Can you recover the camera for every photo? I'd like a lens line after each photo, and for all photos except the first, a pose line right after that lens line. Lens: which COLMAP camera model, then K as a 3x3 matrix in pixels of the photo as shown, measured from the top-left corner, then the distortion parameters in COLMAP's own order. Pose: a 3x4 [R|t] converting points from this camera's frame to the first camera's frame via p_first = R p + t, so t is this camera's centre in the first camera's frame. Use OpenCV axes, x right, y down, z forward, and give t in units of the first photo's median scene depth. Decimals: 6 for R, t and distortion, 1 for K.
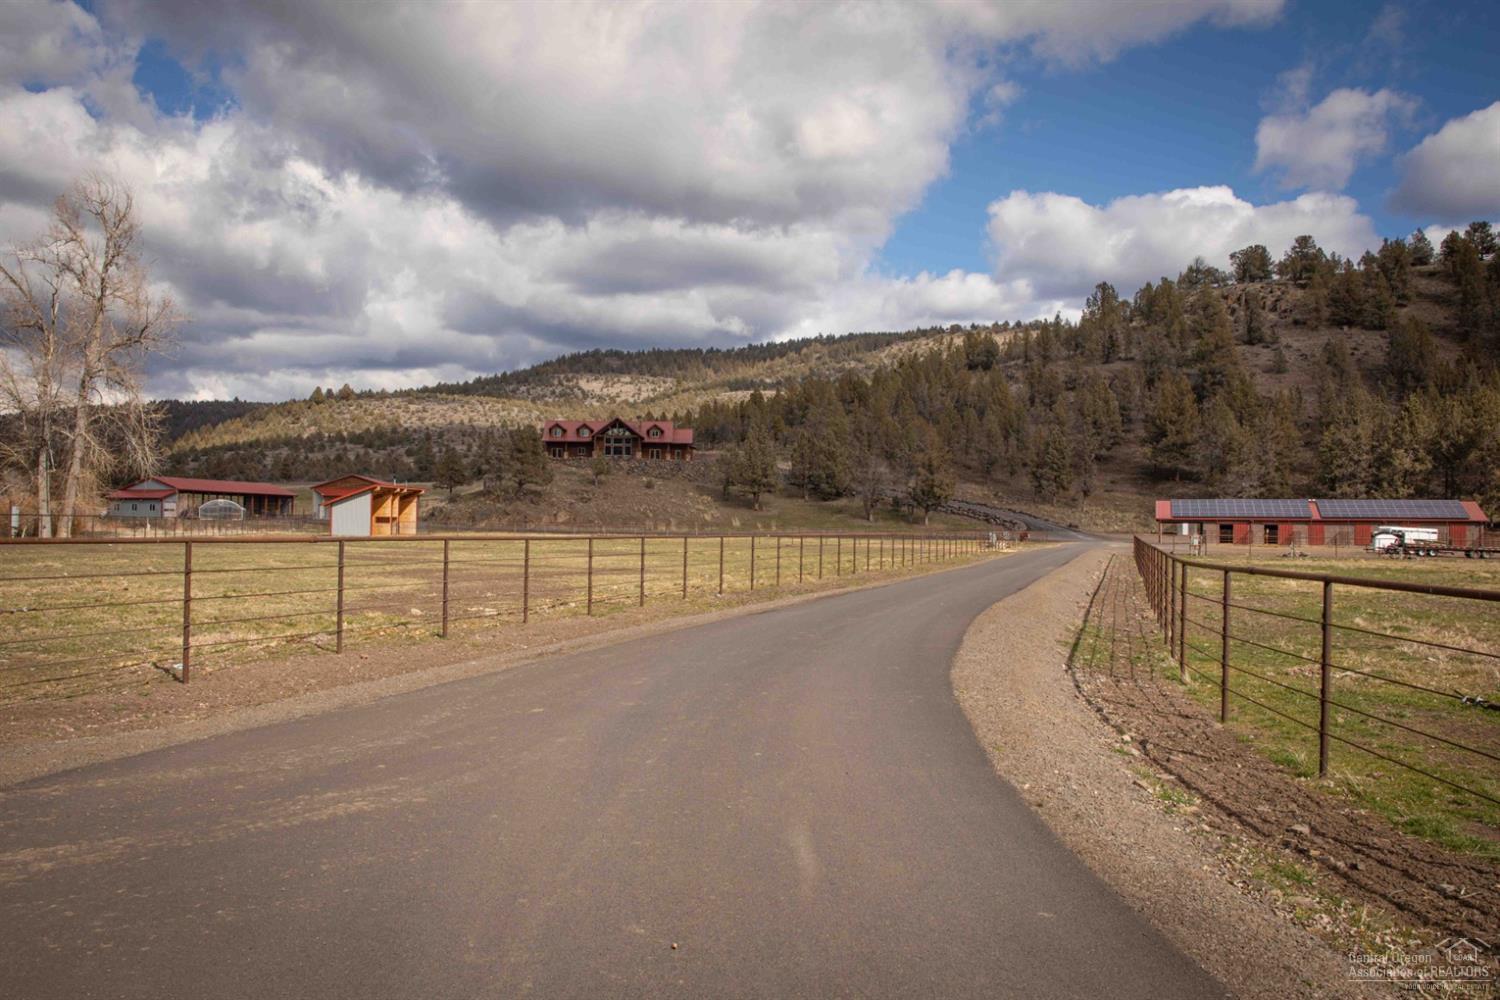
lens RADIAL K [[1461.3, 0, 750.5], [0, 1461.3, 500.0], [0, 0, 1]] dist [-0.016479, 0.000000]
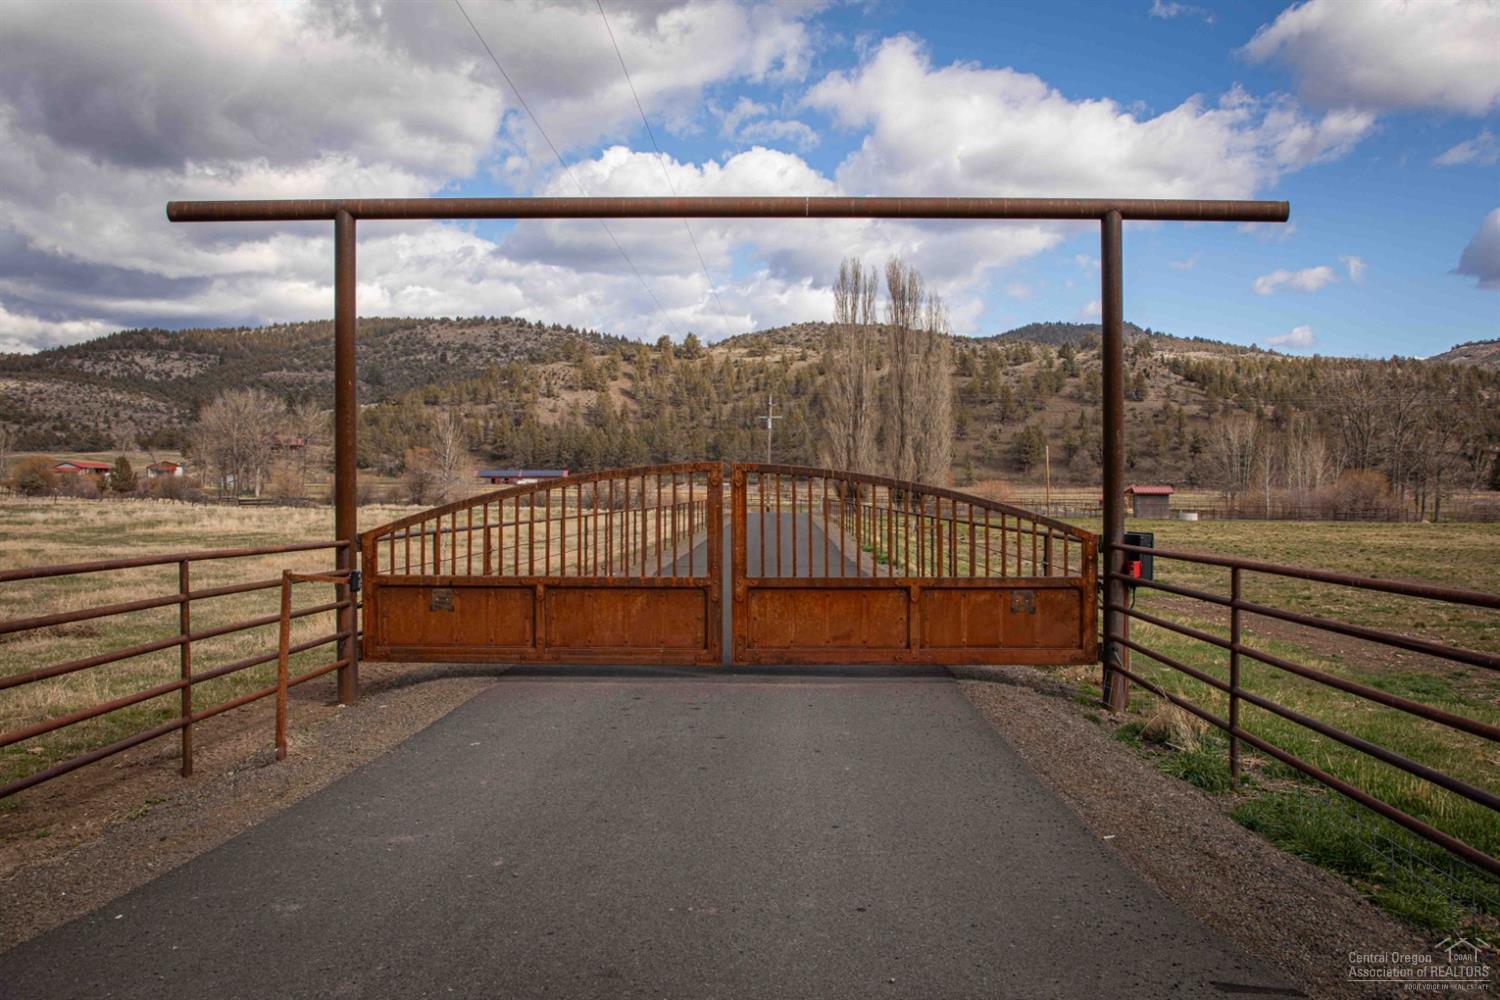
lens RADIAL K [[1397.1, 0, 751.1], [0, 1397.1, 498.2], [0, 0, 1]] dist [-0.002358, 0.000000]
pose [[0.942049, -0.017904, 0.334997, -0.099054], [0.004297, 0.999137, 0.041316, -0.036235], [-0.335447, -0.037482, 0.941313, -1.191427]]
